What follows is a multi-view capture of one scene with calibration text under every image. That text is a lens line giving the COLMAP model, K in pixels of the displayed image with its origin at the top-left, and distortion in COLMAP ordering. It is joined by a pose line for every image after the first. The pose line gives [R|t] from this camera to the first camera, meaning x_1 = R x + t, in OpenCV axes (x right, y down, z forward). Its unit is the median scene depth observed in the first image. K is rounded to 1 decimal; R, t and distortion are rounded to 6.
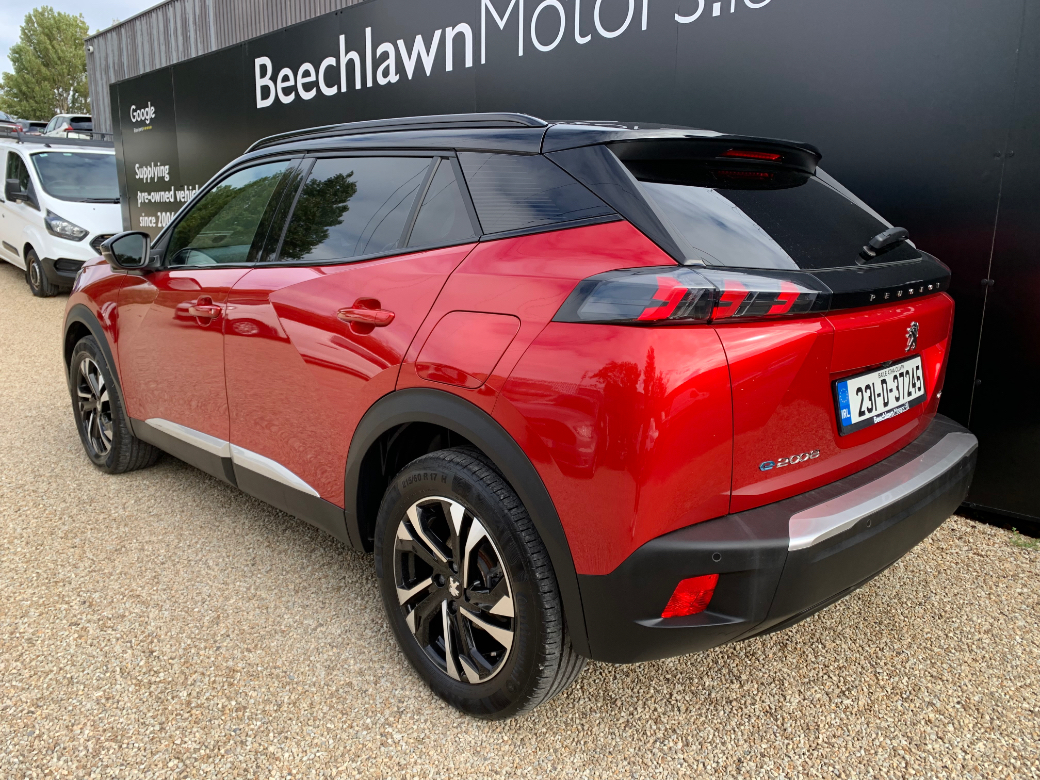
lens RADIAL K [[800.4, 0, 520.0], [0, 800.4, 390.0], [0, 0, 1]] dist [0.003826, 0.002924]
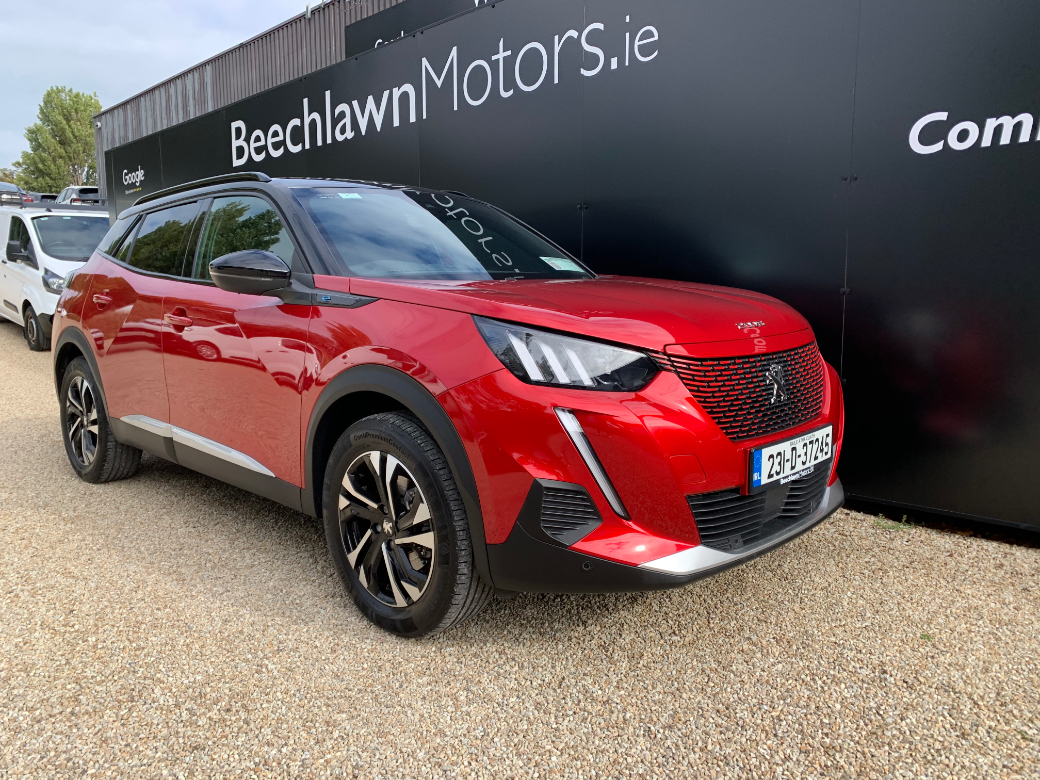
lens RADIAL K [[800.4, 0, 520.0], [0, 800.4, 390.0], [0, 0, 1]] dist [0.003826, 0.002924]
pose [[0.999826, -0.015001, -0.011126, 0.079697], [0.014057, 0.996653, -0.080535, 0.049159], [0.012297, 0.080365, 0.996690, -0.060500]]
